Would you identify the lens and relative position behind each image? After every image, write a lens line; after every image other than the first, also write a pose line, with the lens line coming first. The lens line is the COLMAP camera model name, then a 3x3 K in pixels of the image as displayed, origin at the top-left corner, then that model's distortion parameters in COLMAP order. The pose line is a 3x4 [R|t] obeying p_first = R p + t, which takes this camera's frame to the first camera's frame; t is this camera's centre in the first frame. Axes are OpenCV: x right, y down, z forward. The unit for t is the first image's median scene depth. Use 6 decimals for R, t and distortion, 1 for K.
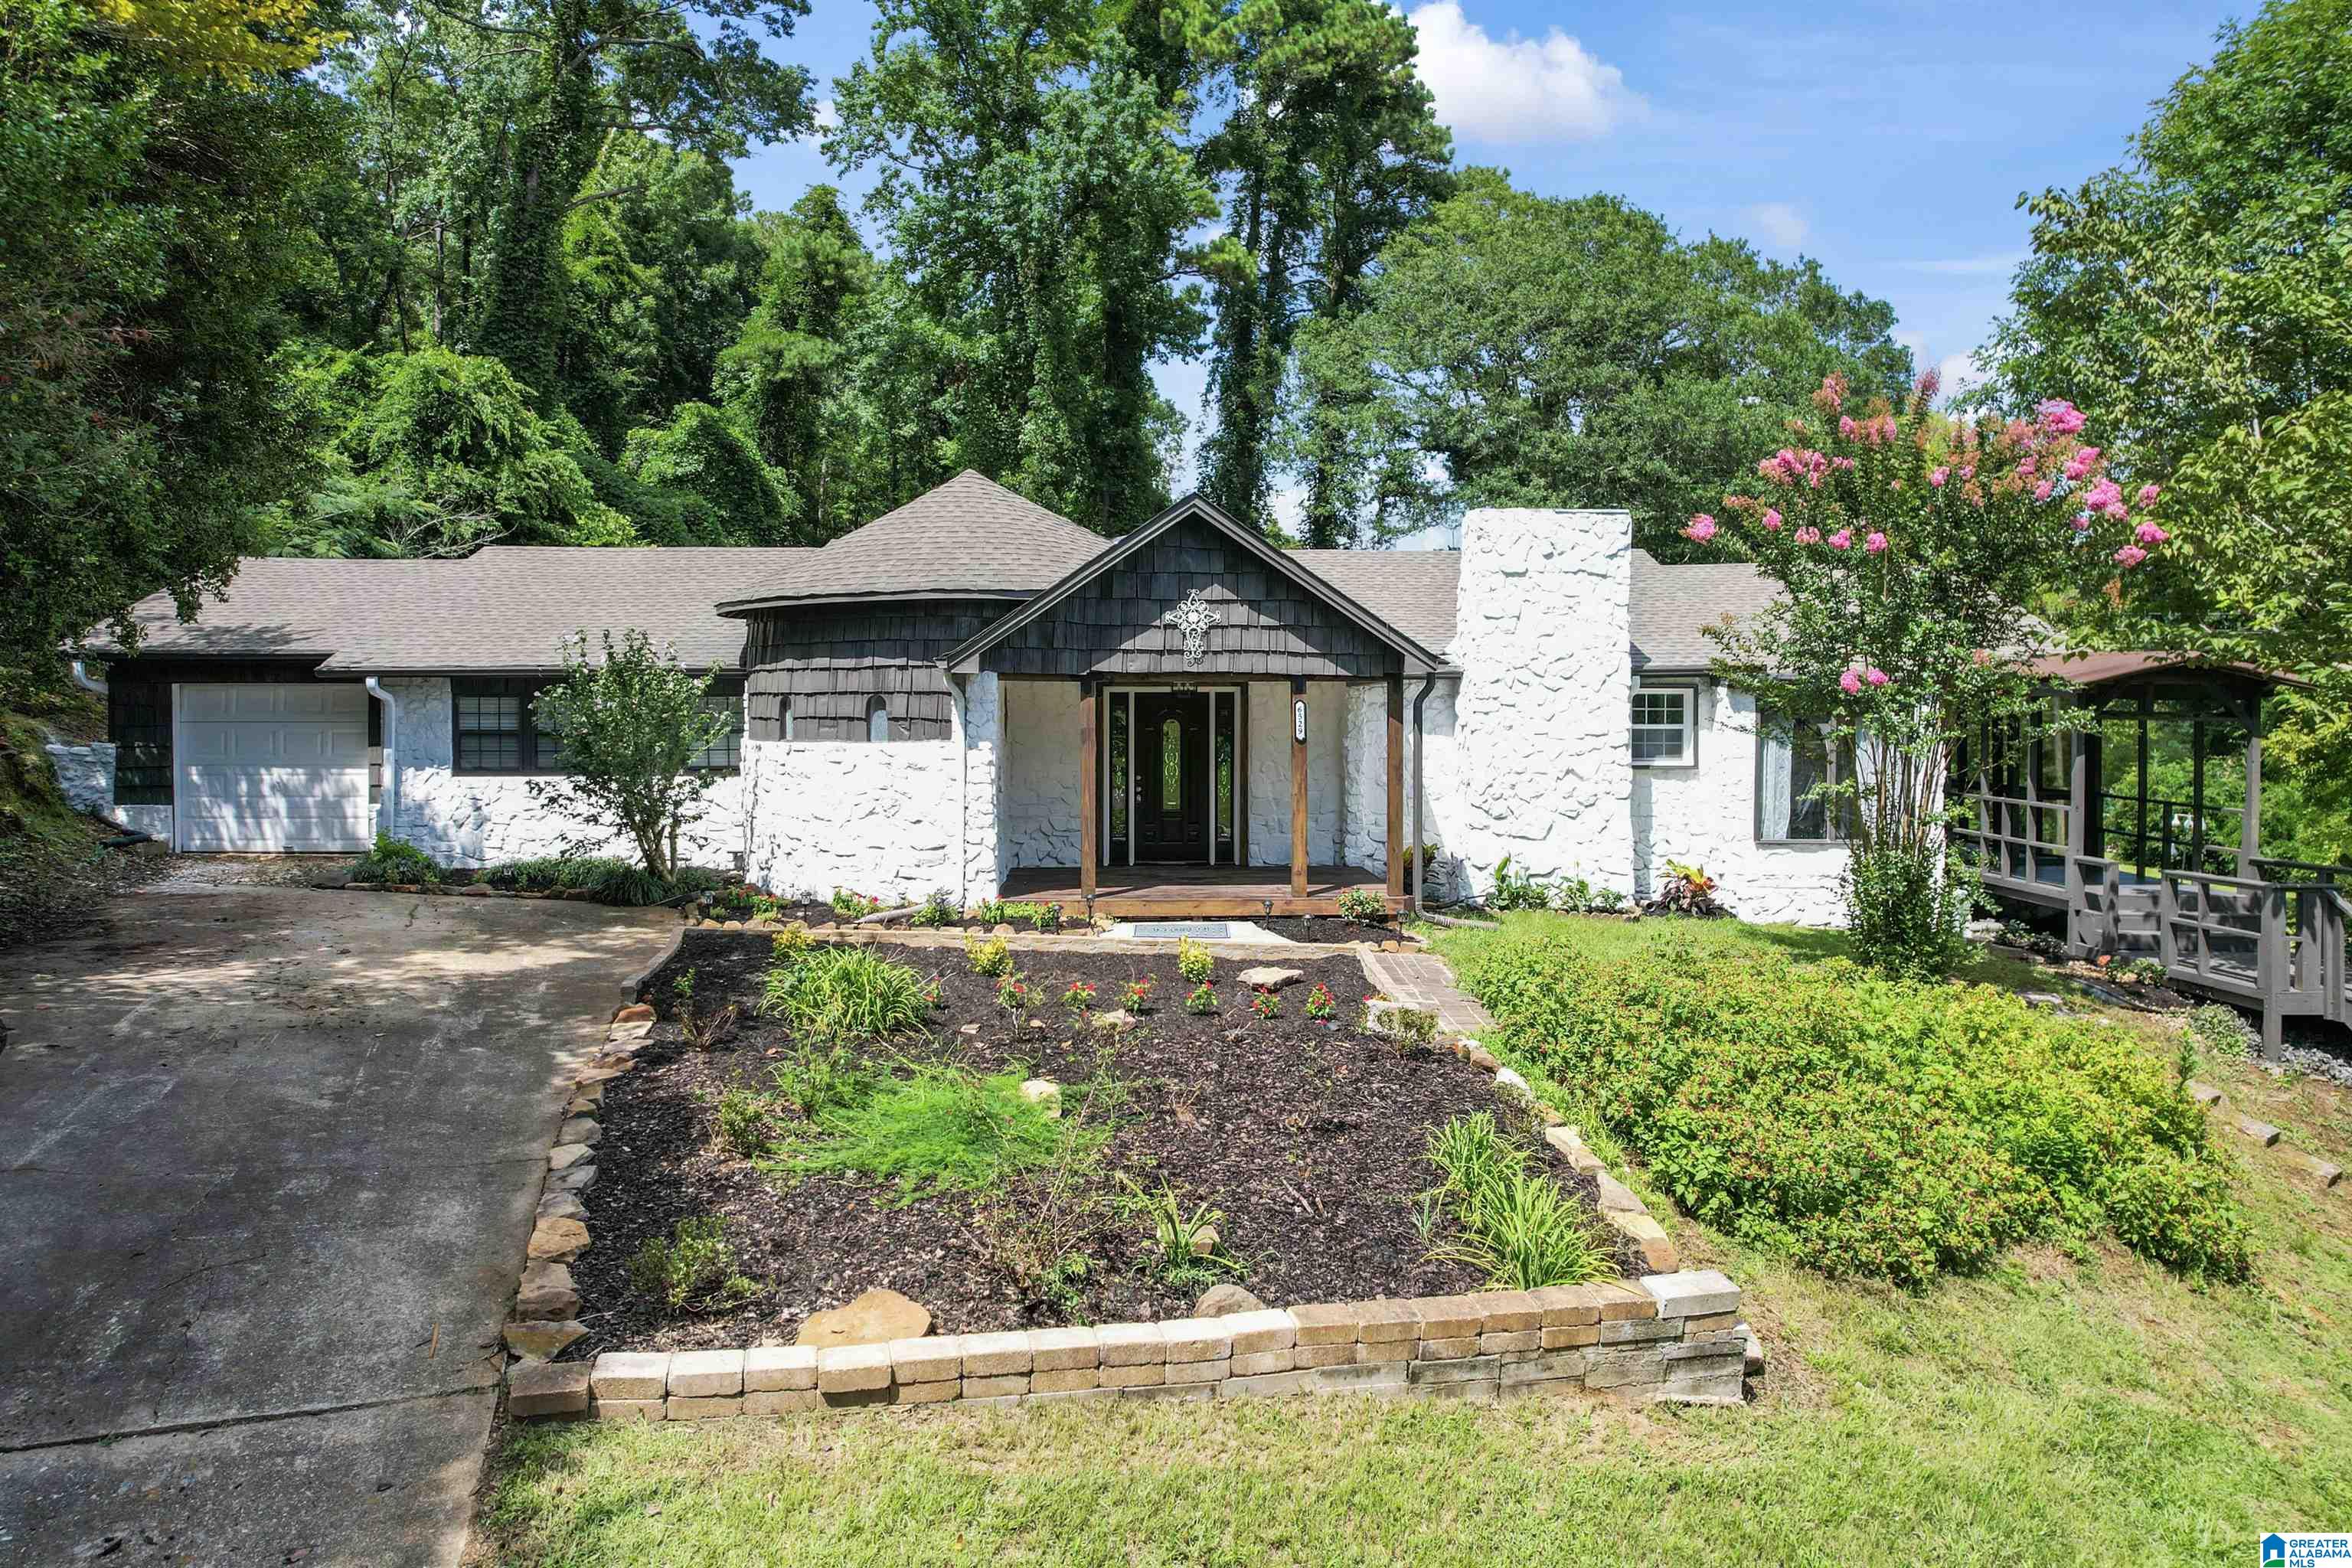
lens RADIAL K [[1525.2, 0, 1176.0], [0, 1525.2, 747.8], [0, 0, 1]] dist [-0.000968, 0.000232]
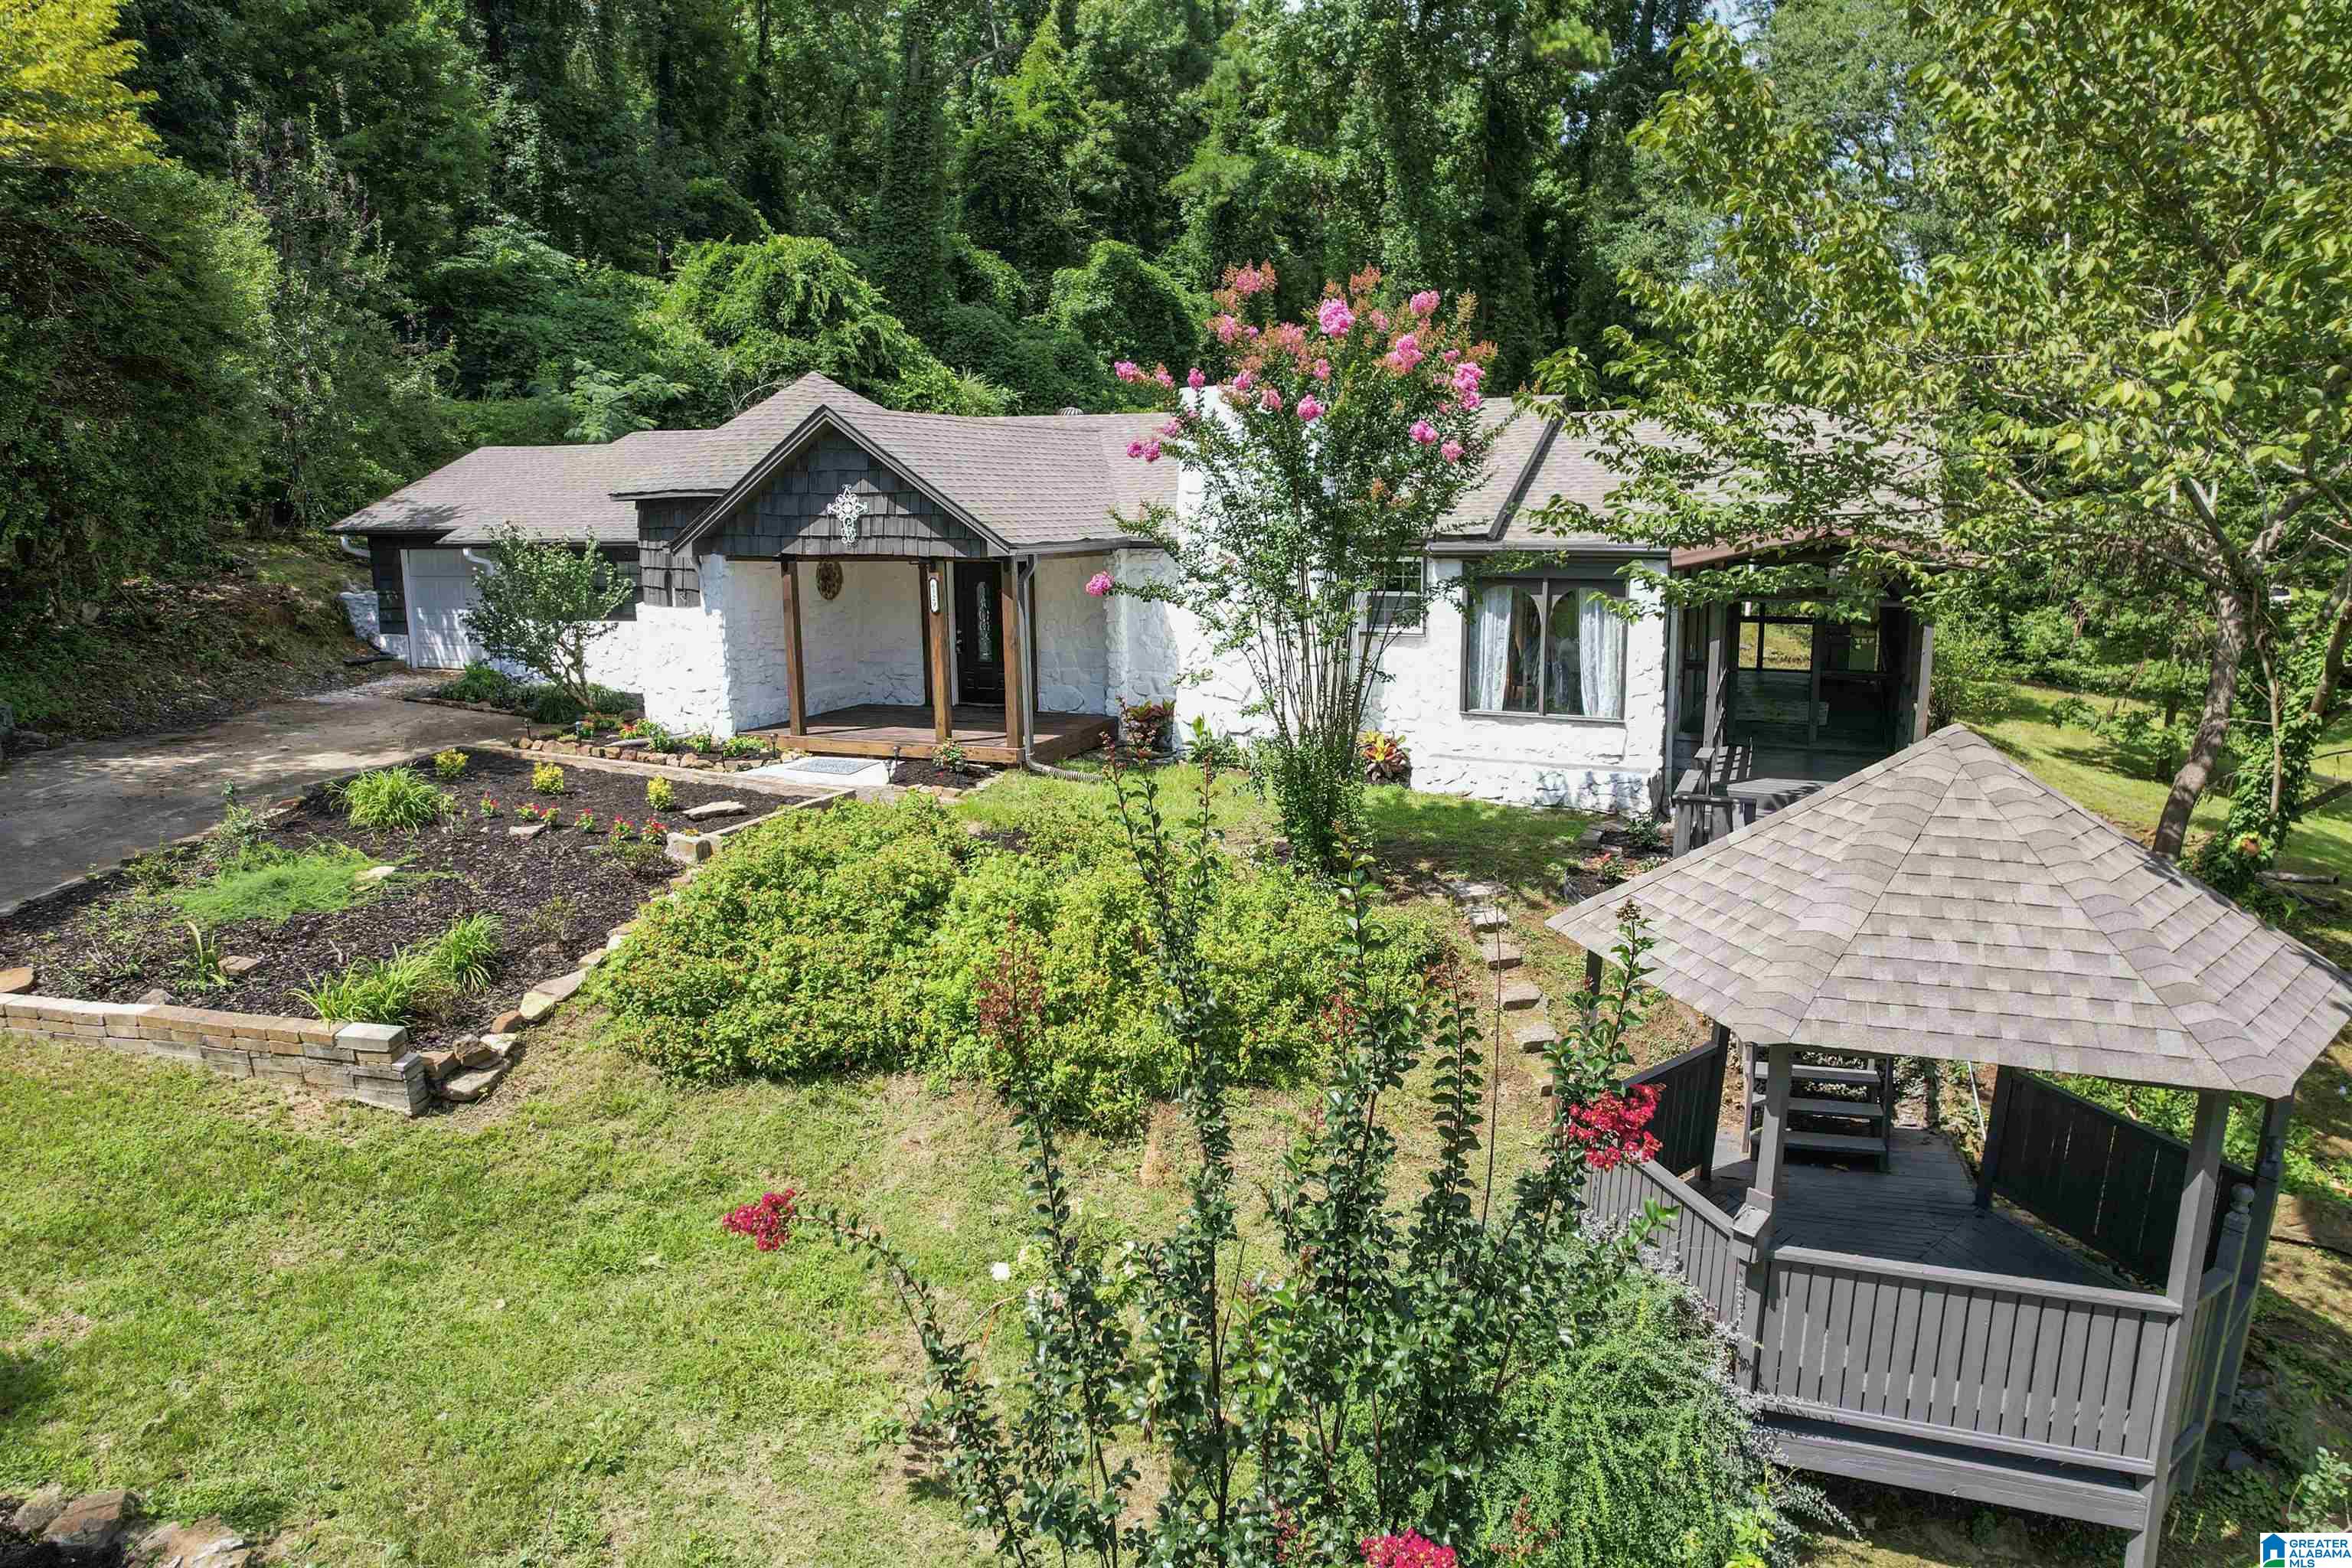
lens RADIAL K [[1475.2, 0, 1176.9], [0, 1475.2, 856.4], [0, 0, 1]] dist [-0.038463, 0.000239]
pose [[0.917471, 0.084626, -0.388697, 0.649718], [-0.002533, 0.978333, 0.207021, -0.051613], [0.397795, -0.188951, 0.897806, 0.009296]]
